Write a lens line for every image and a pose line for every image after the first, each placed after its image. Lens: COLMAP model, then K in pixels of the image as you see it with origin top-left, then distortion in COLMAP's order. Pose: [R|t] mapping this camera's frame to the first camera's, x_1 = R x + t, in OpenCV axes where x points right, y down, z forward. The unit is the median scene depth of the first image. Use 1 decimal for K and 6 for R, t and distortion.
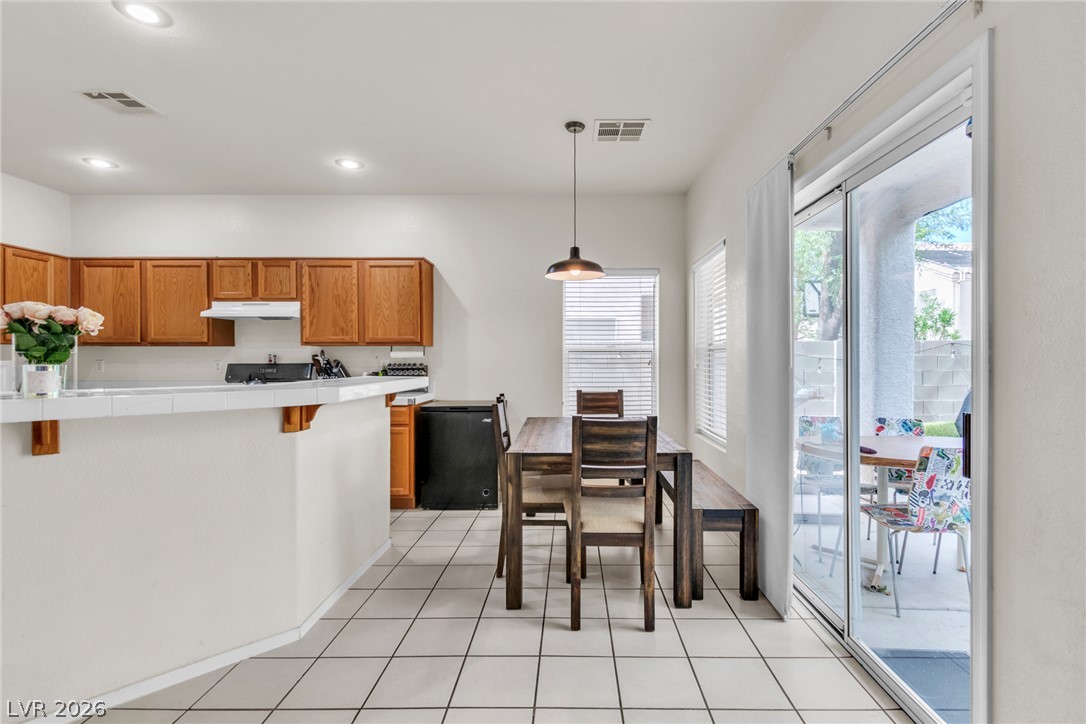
lens RADIAL K [[491.0, 0, 551.0], [0, 491.0, 364.1], [0, 0, 1]] dist [0.004333, -0.002126]
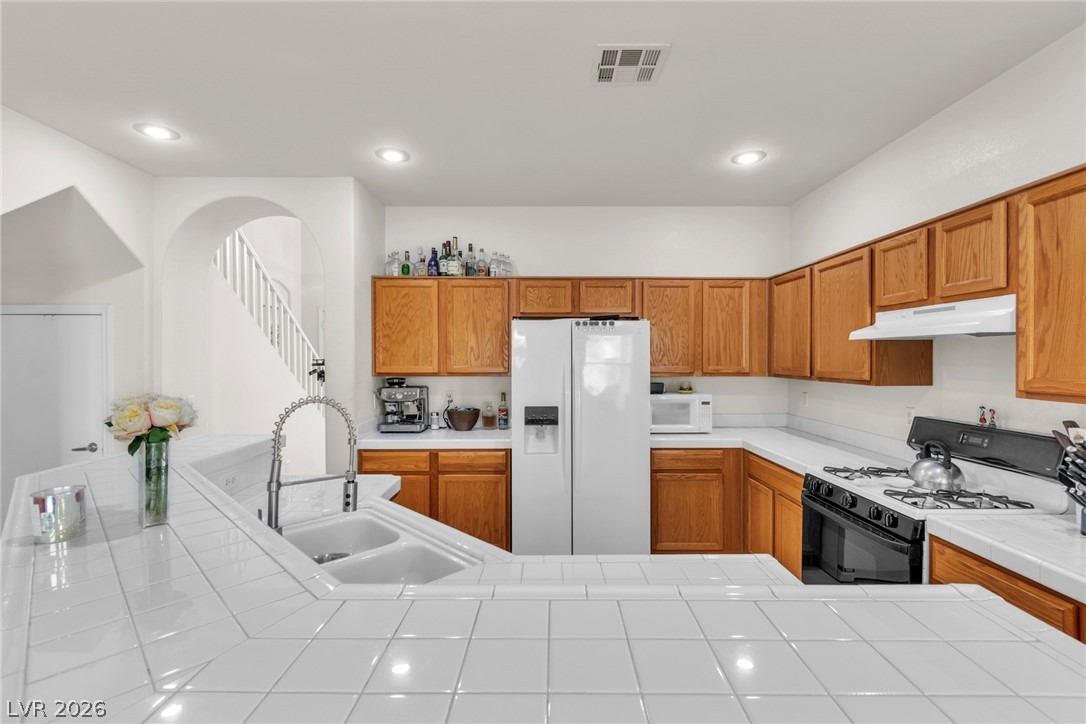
lens RADIAL K [[491.0, 0, 550.1], [0, 491.0, 364.5], [0, 0, 1]] dist [0.004333, -0.002126]
pose [[0.004523, 0.015308, -0.999873, -0.091189], [-0.007837, 0.999853, 0.015272, -0.070754], [0.999959, 0.007767, 0.004643, 0.605853]]
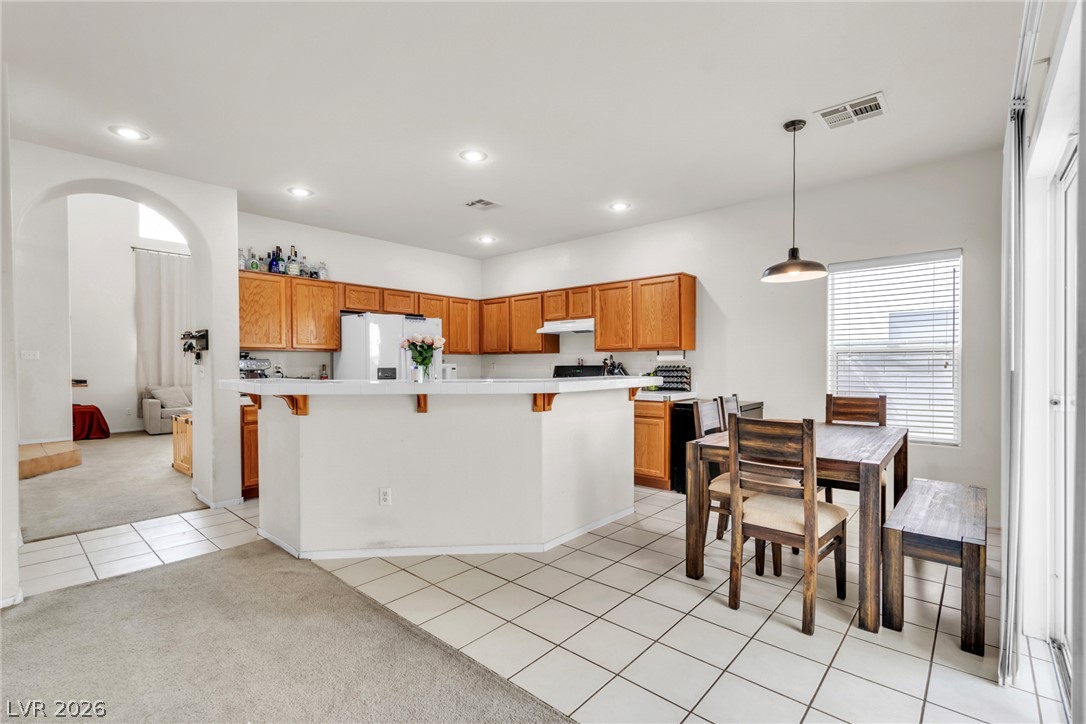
lens RADIAL K [[491.0, 0, 551.2], [0, 491.0, 372.3], [0, 0, 1]] dist [0.004333, -0.002126]
pose [[0.750284, 0.009848, -0.661042, 0.266167], [-0.002815, 0.999928, 0.011701, 0.001118], [0.661110, -0.006918, 0.750257, -0.050363]]
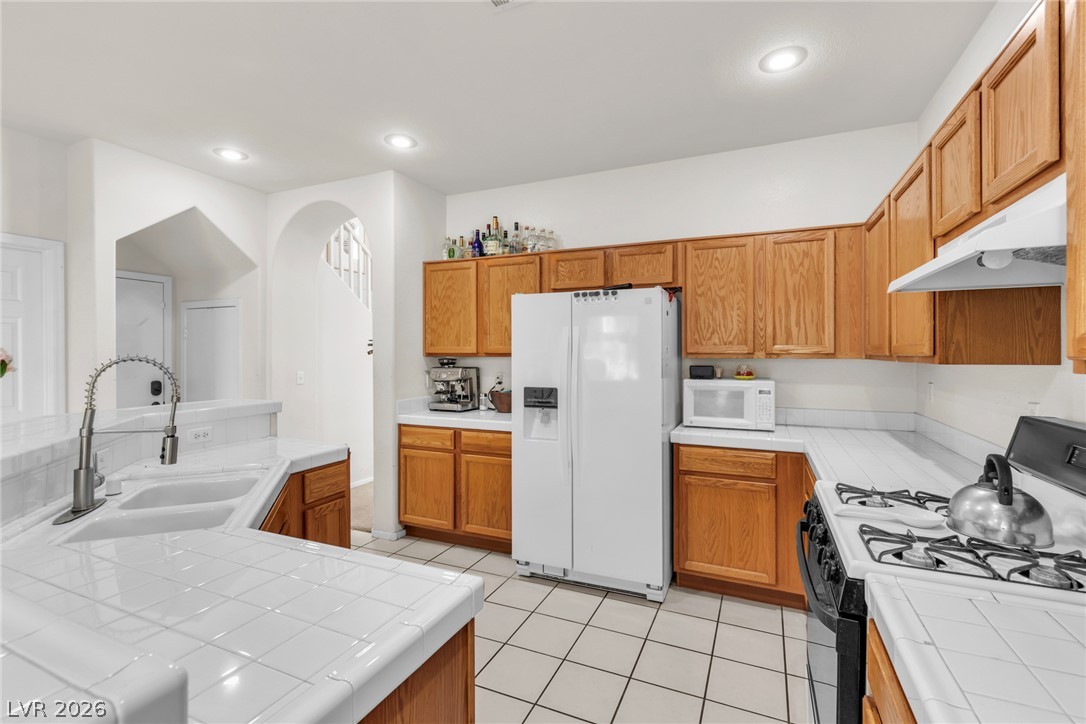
lens RADIAL K [[491.0, 0, 545.1], [0, 491.0, 352.1], [0, 0, 1]] dist [0.004333, -0.002126]
pose [[-0.409516, 0.002654, -0.912299, -0.217886], [-0.005872, 0.999967, 0.005545, -0.048407], [0.912284, 0.007628, -0.409487, 0.886494]]
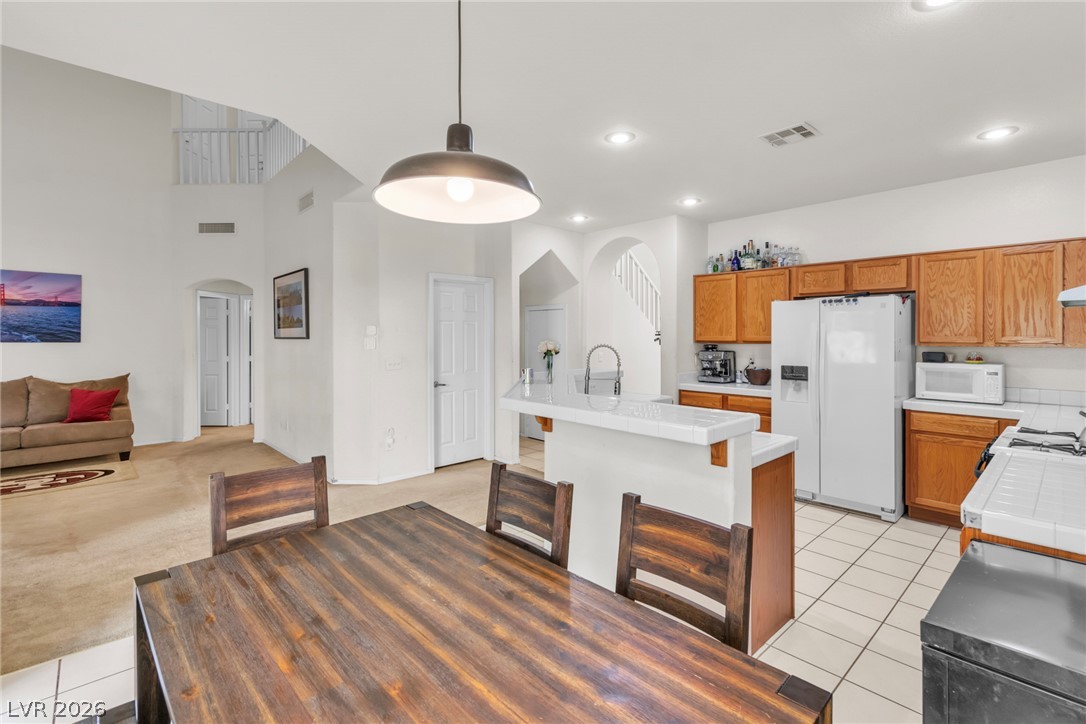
lens RADIAL K [[491.0, 0, 549.5], [0, 491.0, 338.2], [0, 0, 1]] dist [0.004333, -0.002126]
pose [[-0.733465, 0.008271, -0.679677, 0.194796], [-0.001885, 0.999897, 0.014202, -0.064070], [0.679724, 0.011698, -0.733374, 0.990004]]
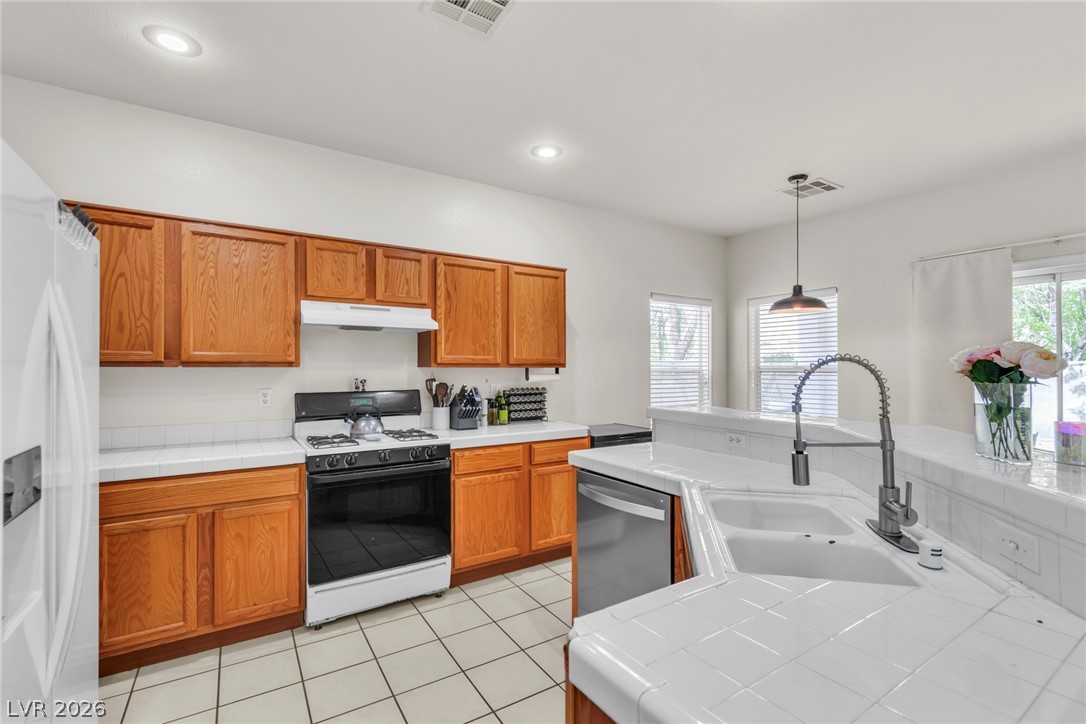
lens RADIAL K [[491.0, 0, 554.8], [0, 491.0, 365.1], [0, 0, 1]] dist [0.004333, -0.002126]
pose [[0.835406, 0.004490, 0.549615, -0.772102], [0.004080, 0.999888, -0.014370, -0.030492], [-0.549618, 0.014247, 0.835295, 0.273450]]
